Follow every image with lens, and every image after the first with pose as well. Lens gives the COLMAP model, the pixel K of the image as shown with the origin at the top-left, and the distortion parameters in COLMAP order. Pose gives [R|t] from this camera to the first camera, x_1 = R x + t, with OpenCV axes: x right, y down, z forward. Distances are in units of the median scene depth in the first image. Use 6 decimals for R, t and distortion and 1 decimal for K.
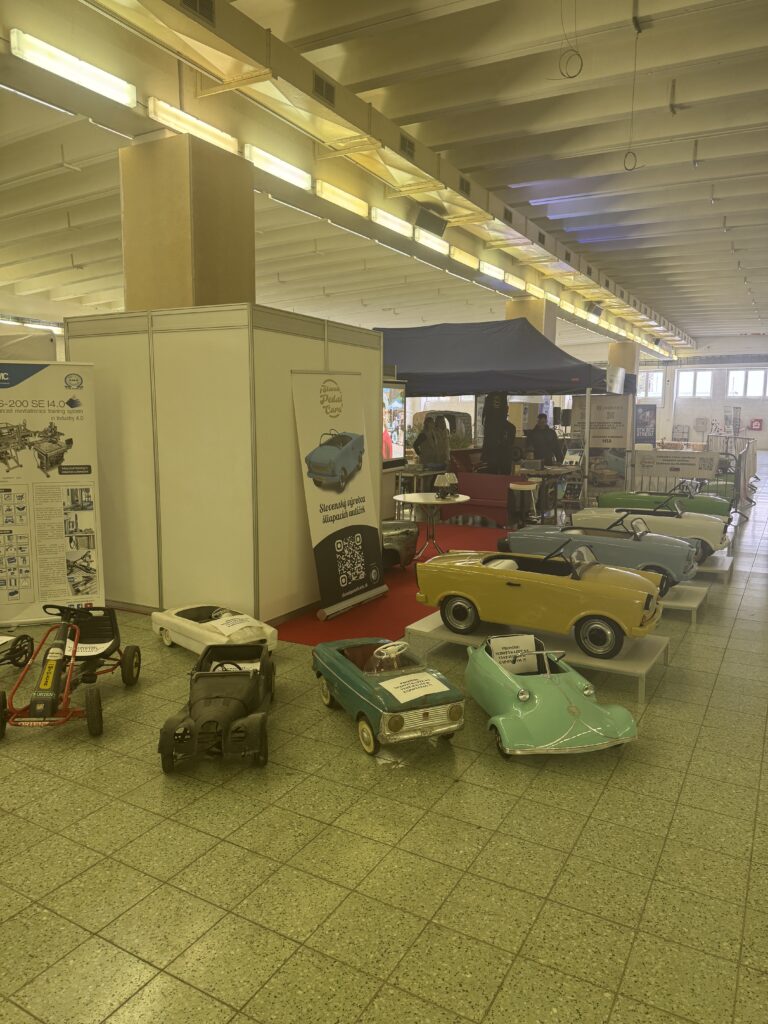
lens RADIAL K [[719.5, 0, 384.0], [0, 719.5, 512.0], [0, 0, 1]] dist [0.068666, -0.083679]
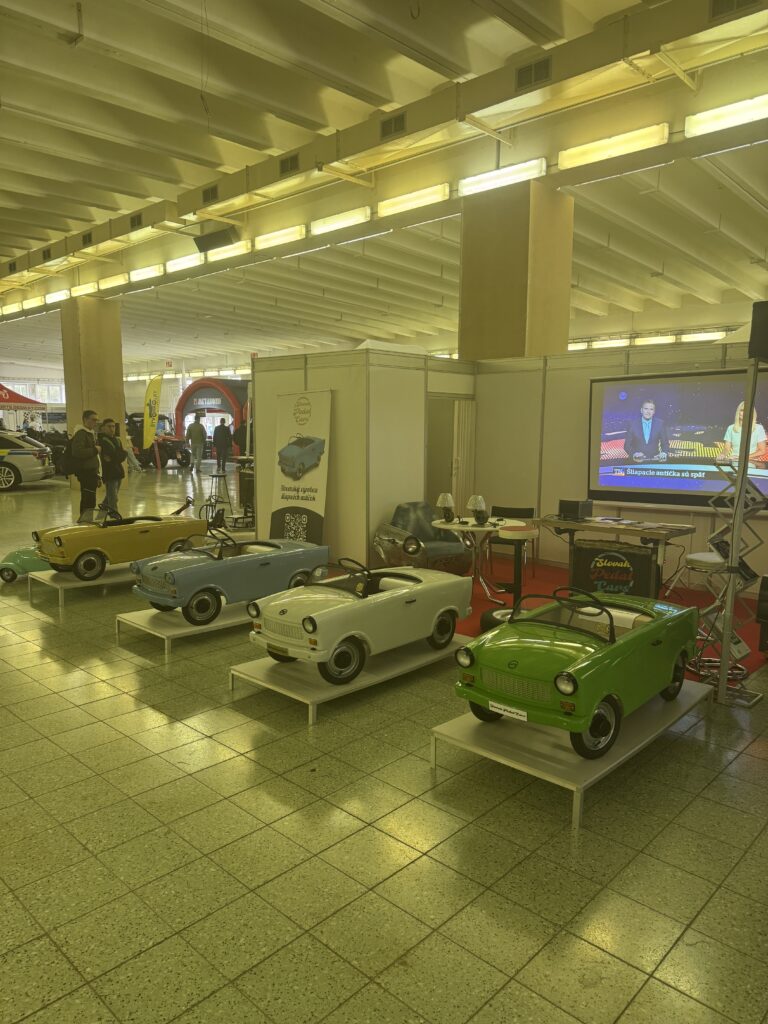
lens RADIAL K [[713.9, 0, 389.6], [0, 713.9, 522.8], [0, 0, 1]] dist [0.104879, -0.174037]
pose [[-0.229732, 0.121760, -0.965607, 1.274438], [-0.140196, 0.977656, 0.156634, -0.194426], [0.963103, 0.171358, -0.207528, 1.540673]]
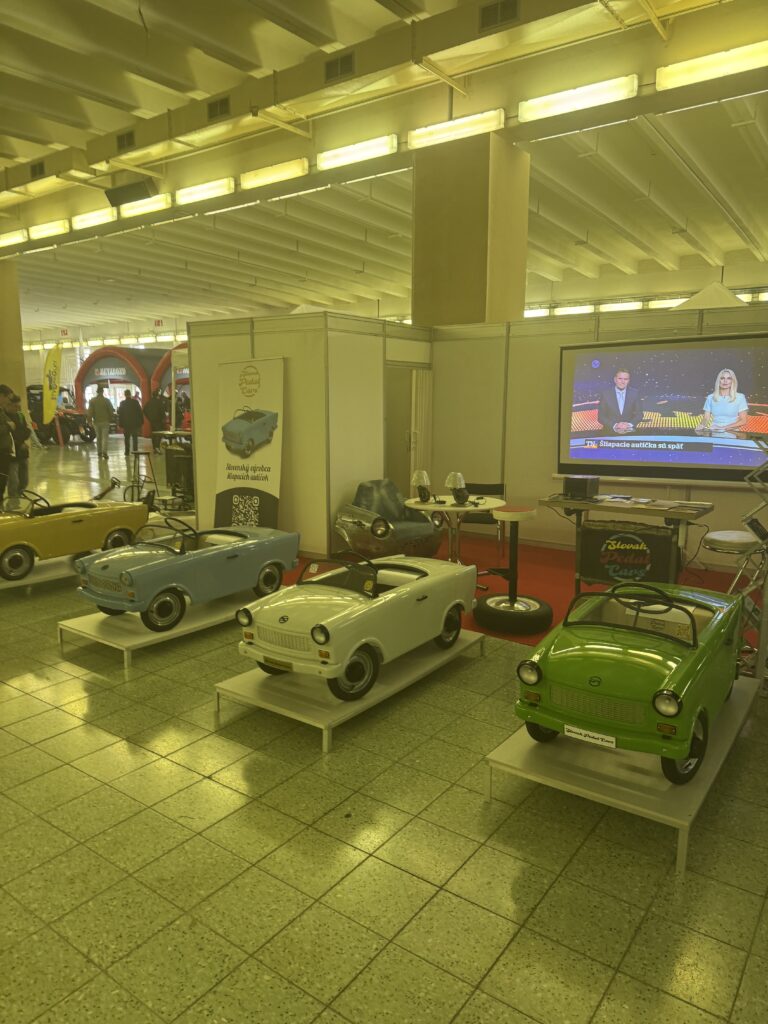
lens RADIAL K [[719.5, 0, 384.0], [0, 719.5, 512.0], [0, 0, 1]] dist [0.068666, -0.083679]
pose [[-0.112296, 0.149247, -0.982403, 1.193346], [-0.134998, 0.977198, 0.163887, -0.180063], [0.984462, 0.151026, -0.089587, 1.429621]]
